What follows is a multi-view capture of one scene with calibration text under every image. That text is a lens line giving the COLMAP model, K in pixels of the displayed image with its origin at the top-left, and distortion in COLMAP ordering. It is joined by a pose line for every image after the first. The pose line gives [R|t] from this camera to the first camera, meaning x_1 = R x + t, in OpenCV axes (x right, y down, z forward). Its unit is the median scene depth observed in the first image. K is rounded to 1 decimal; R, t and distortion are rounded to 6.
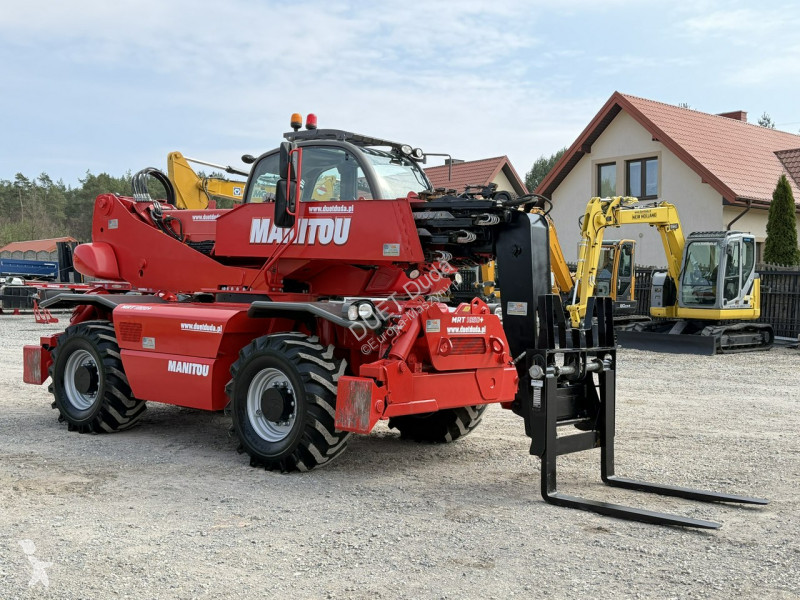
lens RADIAL K [[959.1, 0, 395.5], [0, 959.1, 294.1], [0, 0, 1]] dist [0.098963, 0.000000]
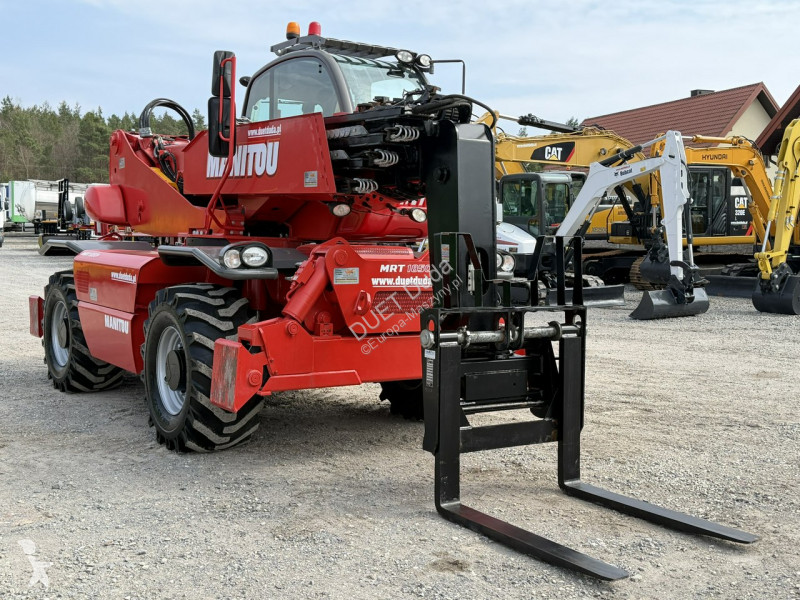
lens RADIAL K [[959.1, 0, 406.5], [0, 959.1, 304.5], [0, 0, 1]] dist [0.098963, 0.000000]
pose [[0.958828, 0.010574, -0.283792, 0.291859], [0.006688, 0.998189, 0.059787, 0.009740], [0.283910, -0.059224, 0.957020, 0.258301]]
